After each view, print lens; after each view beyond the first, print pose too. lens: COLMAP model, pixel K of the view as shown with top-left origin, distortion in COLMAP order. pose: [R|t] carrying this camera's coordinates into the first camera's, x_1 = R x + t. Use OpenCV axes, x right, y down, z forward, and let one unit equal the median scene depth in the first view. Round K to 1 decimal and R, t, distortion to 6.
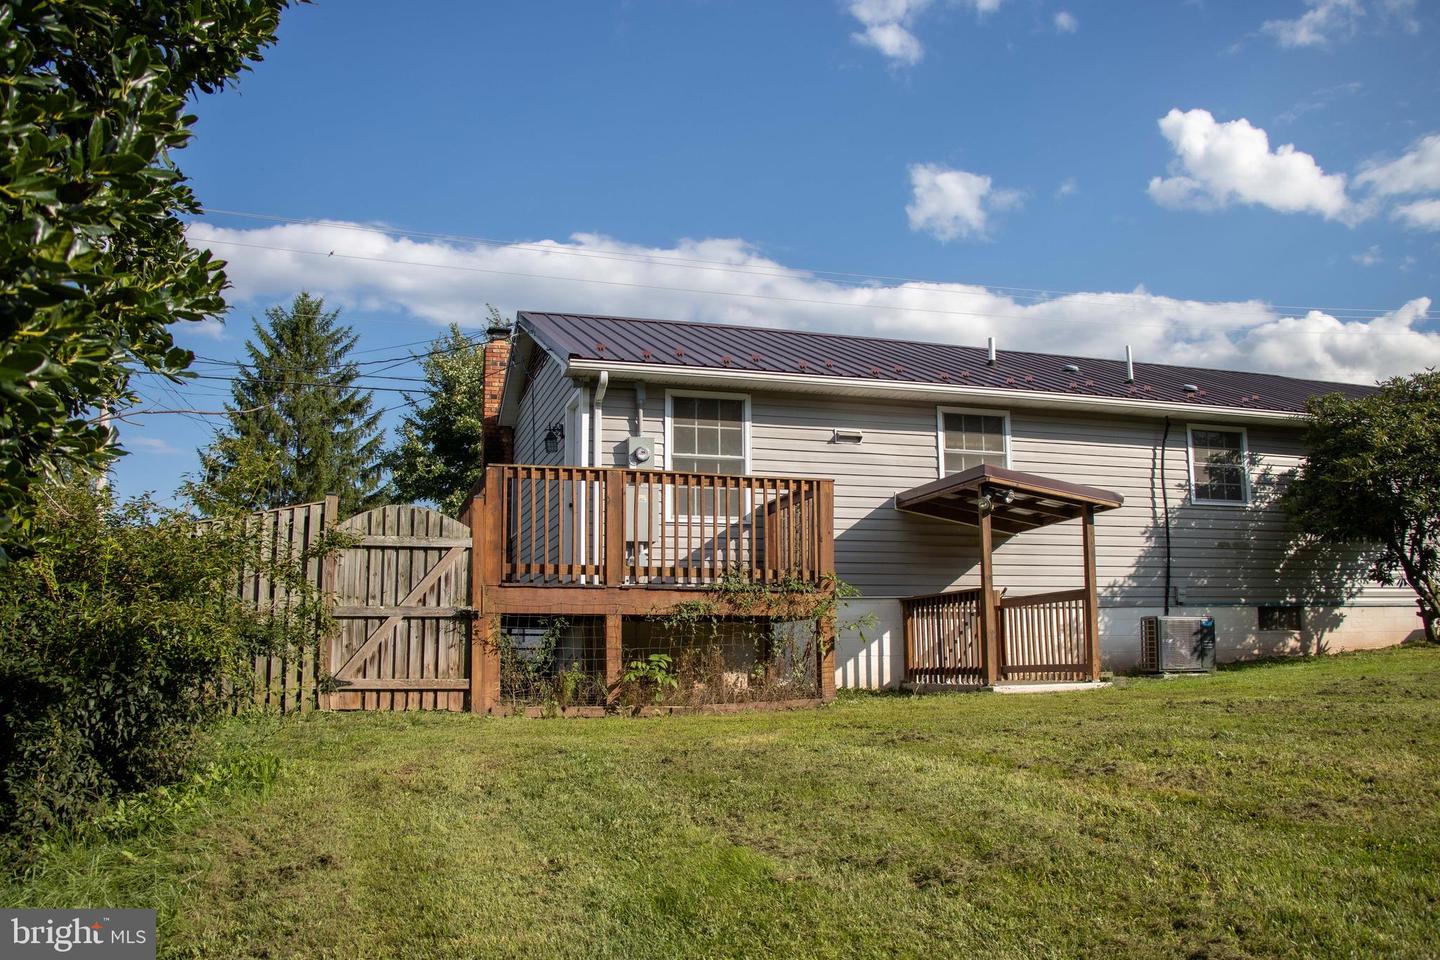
lens RADIAL K [[1192.5, 0, 723.3], [0, 1192.5, 484.6], [0, 0, 1]] dist [-0.187171, 0.170559]
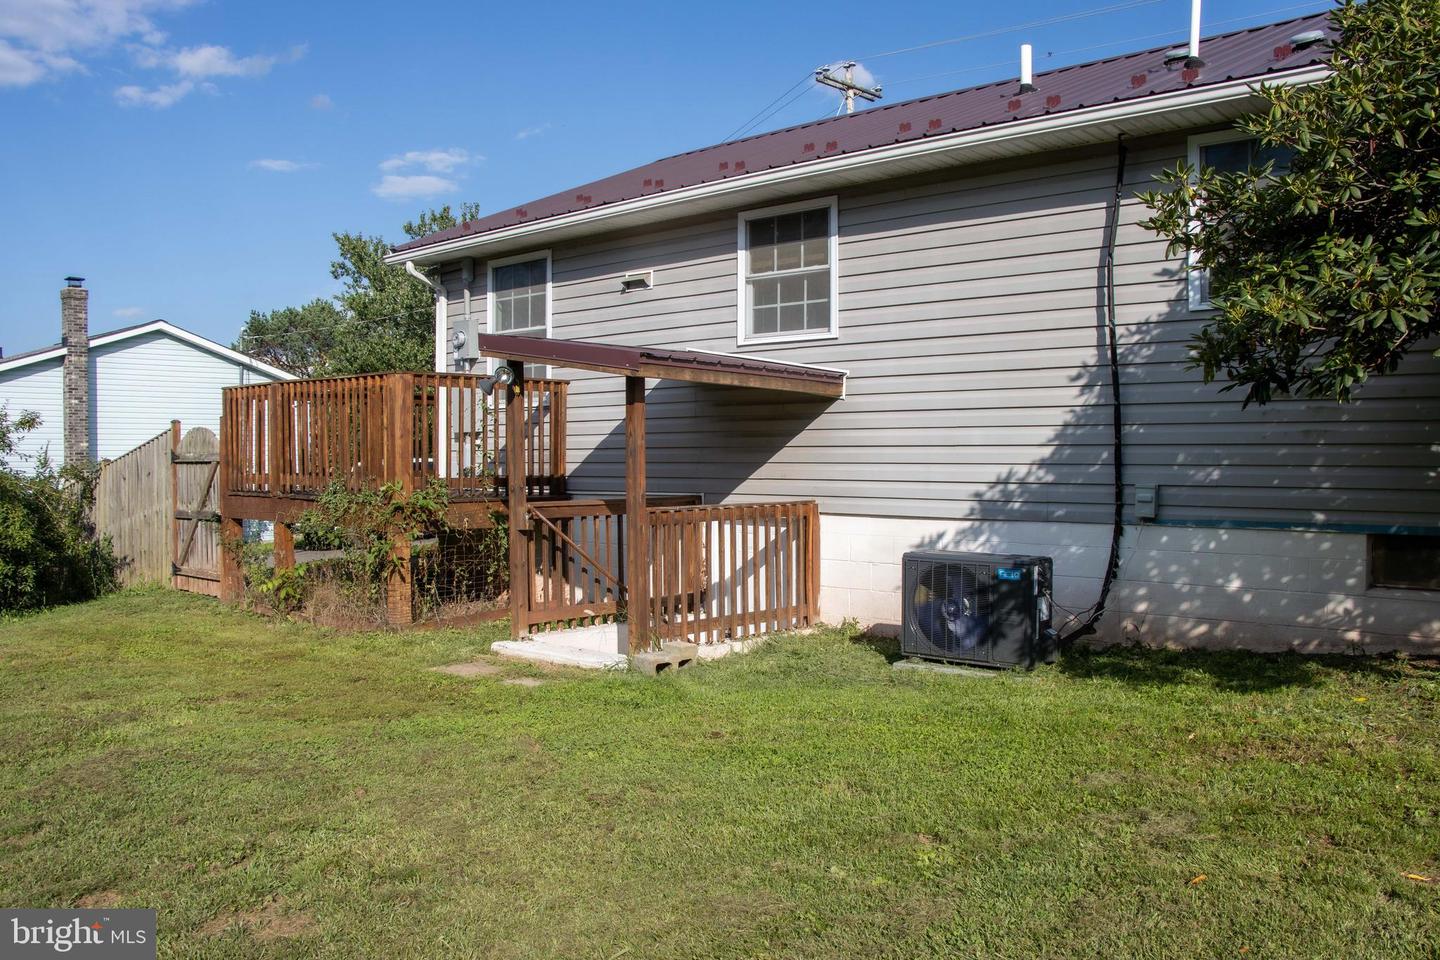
lens RADIAL K [[1192.5, 0, 723.3], [0, 1192.5, 484.6], [0, 0, 1]] dist [-0.187171, 0.170559]
pose [[0.501603, 0.035293, -0.864378, 0.743380], [0.140822, 0.982510, 0.121837, 0.002610], [0.853560, -0.182837, 0.487859, 0.618061]]
